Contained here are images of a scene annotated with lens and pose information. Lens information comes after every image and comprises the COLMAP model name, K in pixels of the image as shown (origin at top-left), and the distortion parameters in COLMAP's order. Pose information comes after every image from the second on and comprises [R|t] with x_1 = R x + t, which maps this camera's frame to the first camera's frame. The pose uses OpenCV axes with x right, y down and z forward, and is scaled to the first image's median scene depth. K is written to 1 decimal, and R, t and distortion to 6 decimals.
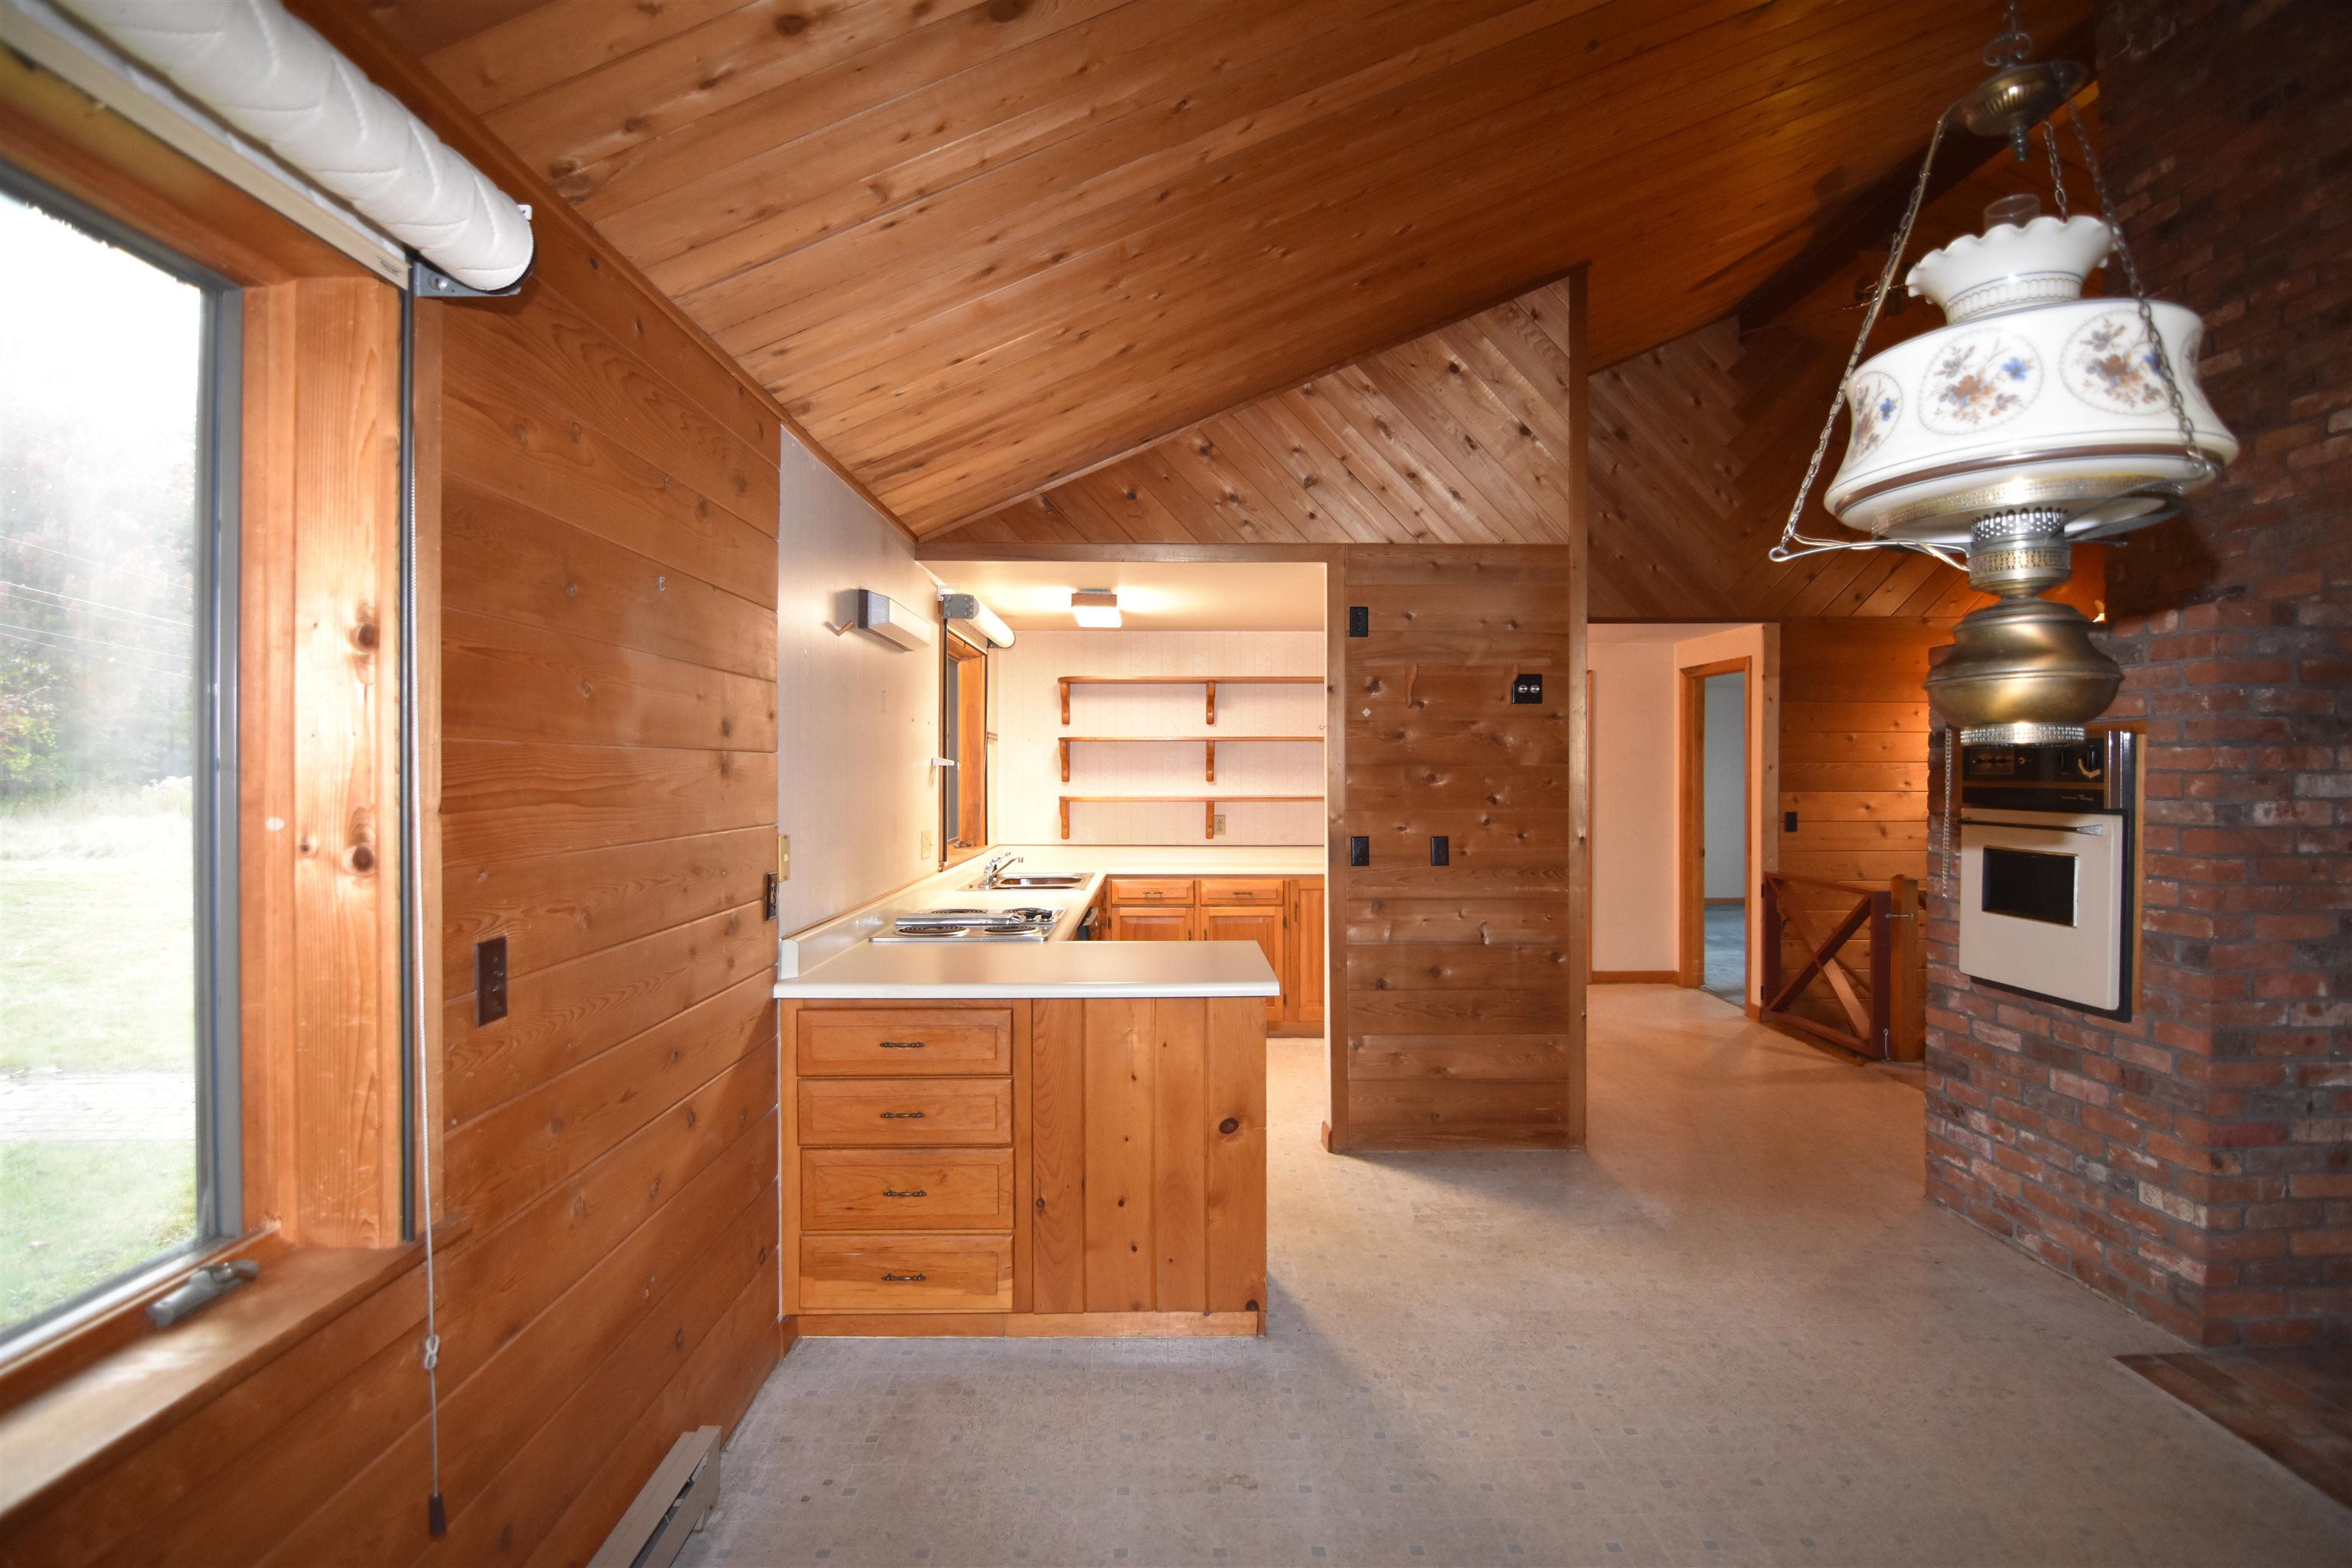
lens RADIAL K [[1133.3, 0, 1183.7], [0, 1133.3, 779.9], [0, 0, 1]] dist [-0.006327, -0.010465]
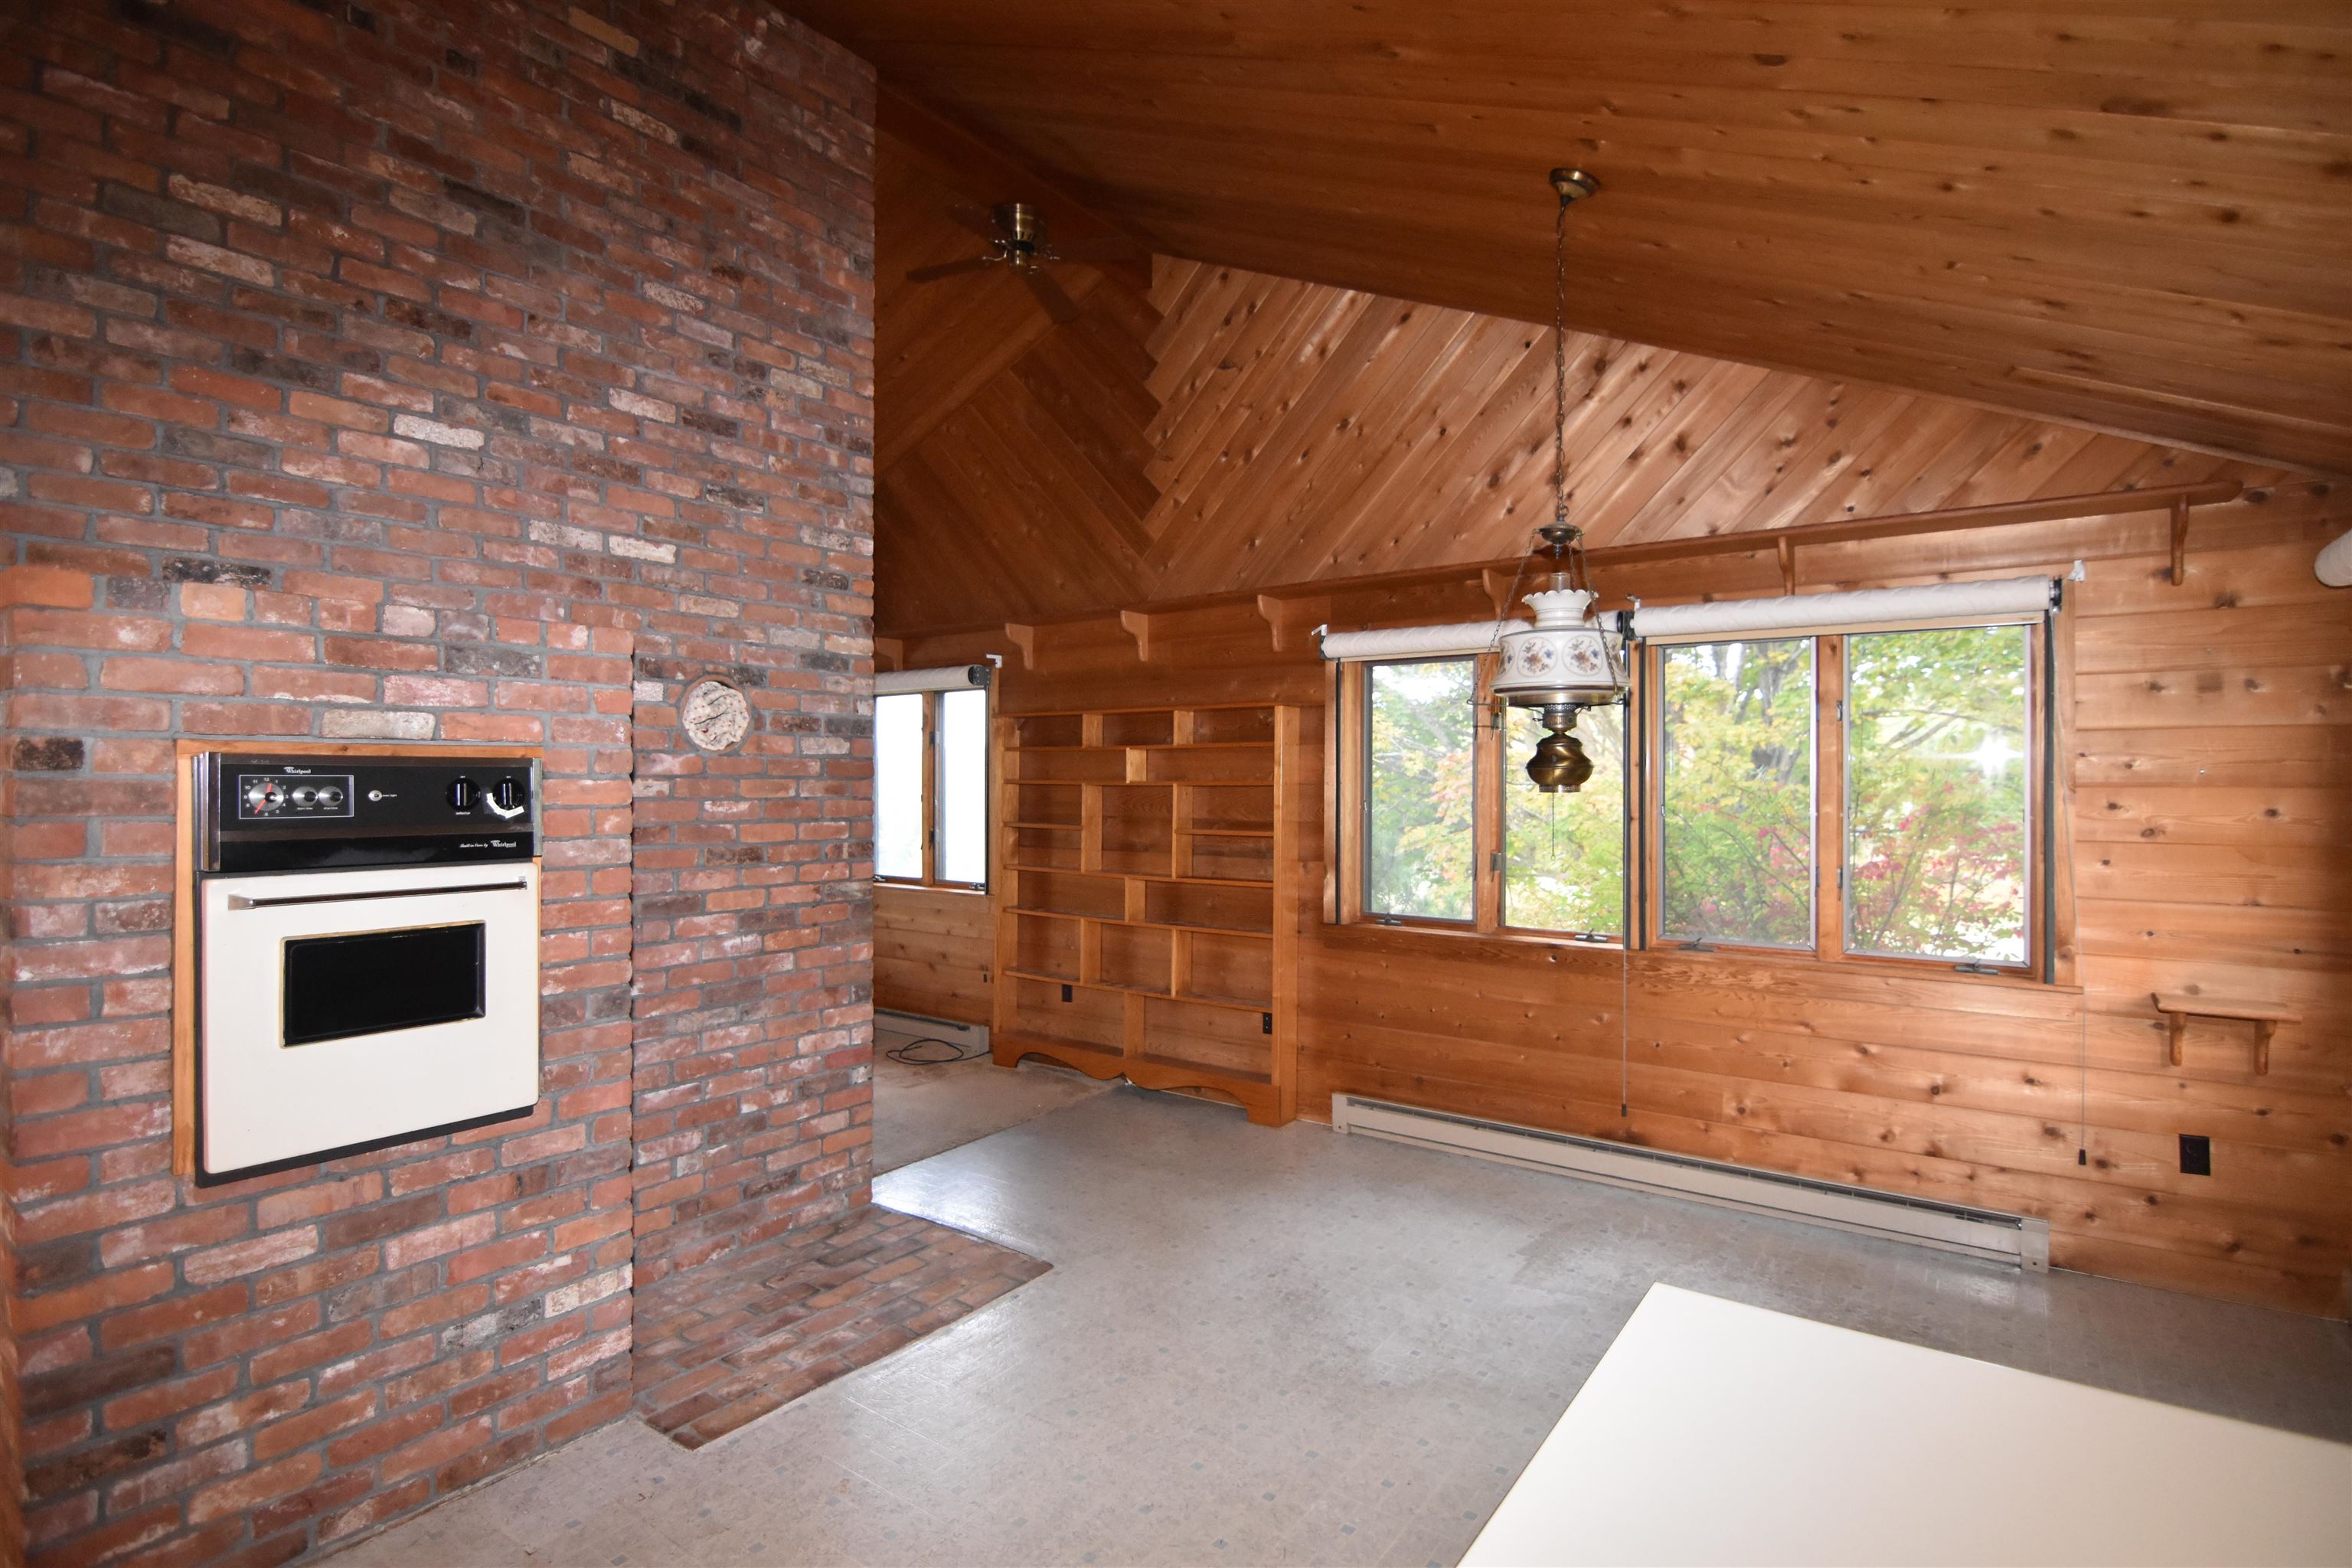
lens RADIAL K [[1133.3, 0, 1187.6], [0, 1133.3, 778.3], [0, 0, 1]] dist [-0.006327, -0.010465]
pose [[-0.802093, 0.001983, 0.597197, -0.033449], [0.005762, 0.999974, 0.004419, -0.026379], [-0.597172, 0.006985, -0.802083, 1.186303]]
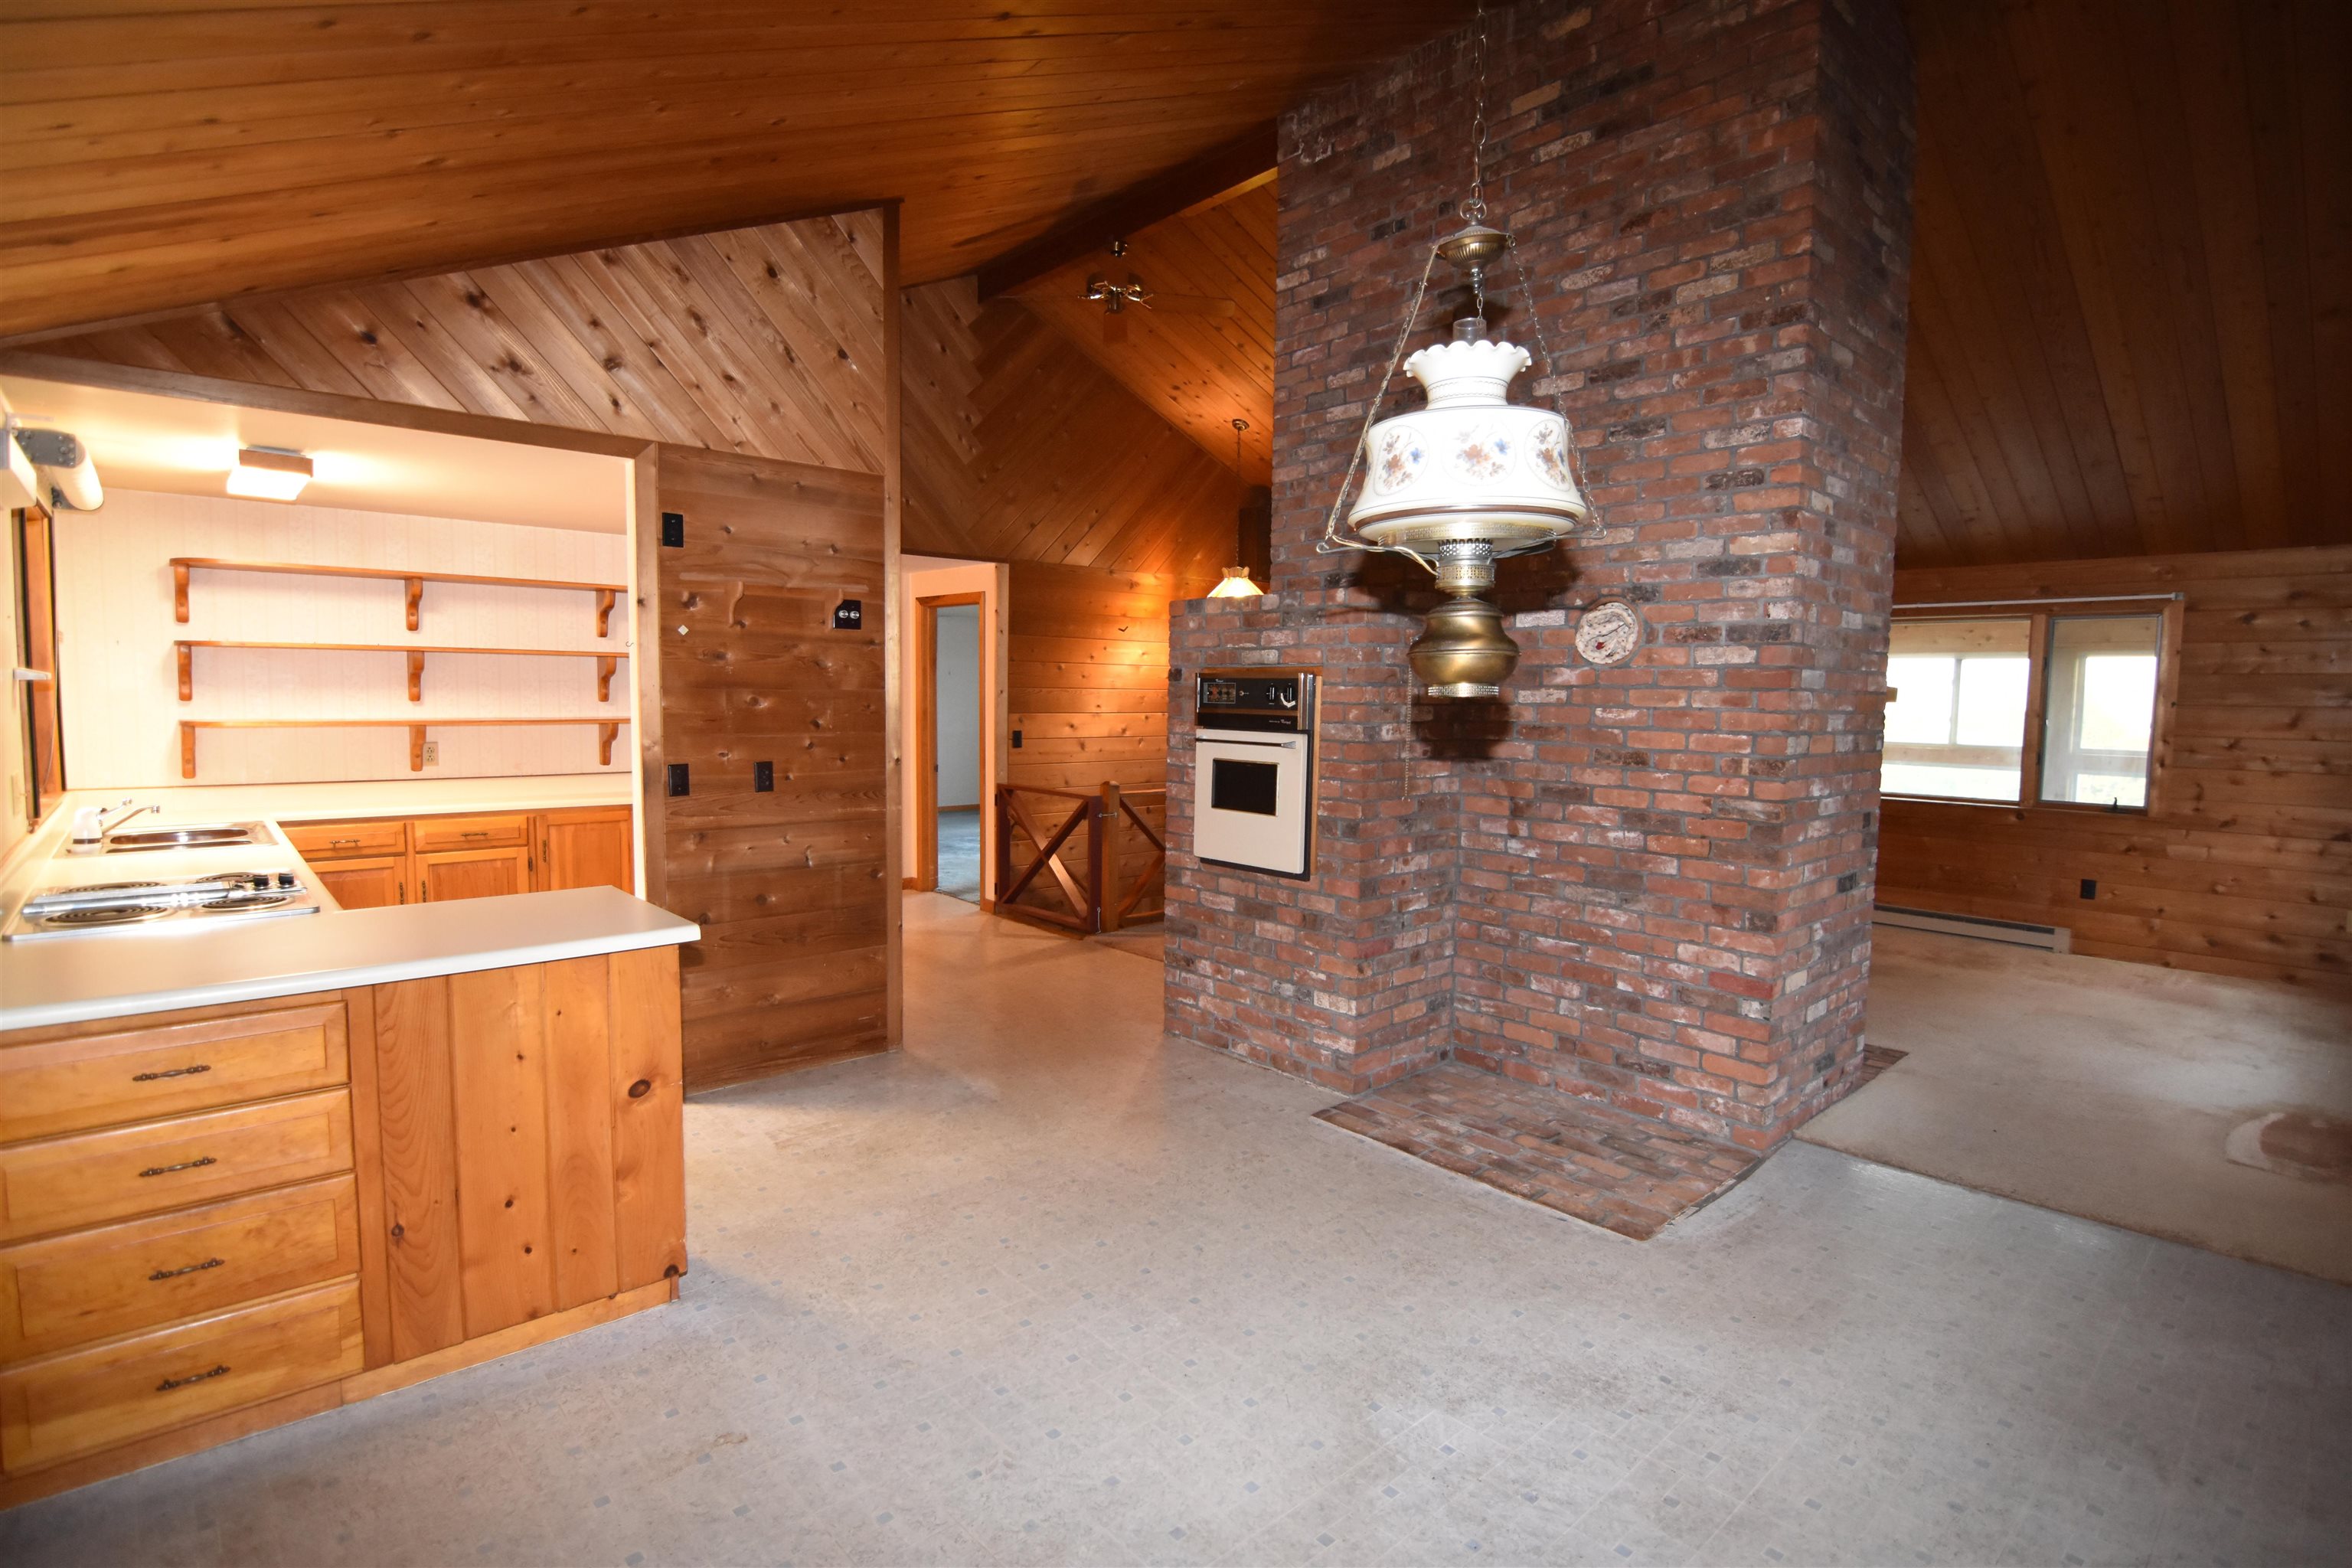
lens RADIAL K [[1133.3, 0, 1184.2], [0, 1133.3, 780.2], [0, 0, 1]] dist [-0.006327, -0.010465]
pose [[0.752700, -0.039247, 0.657193, -0.177163], [-0.009670, 0.997455, 0.070643, -0.008156], [-0.658293, -0.059528, 0.750404, 0.036336]]
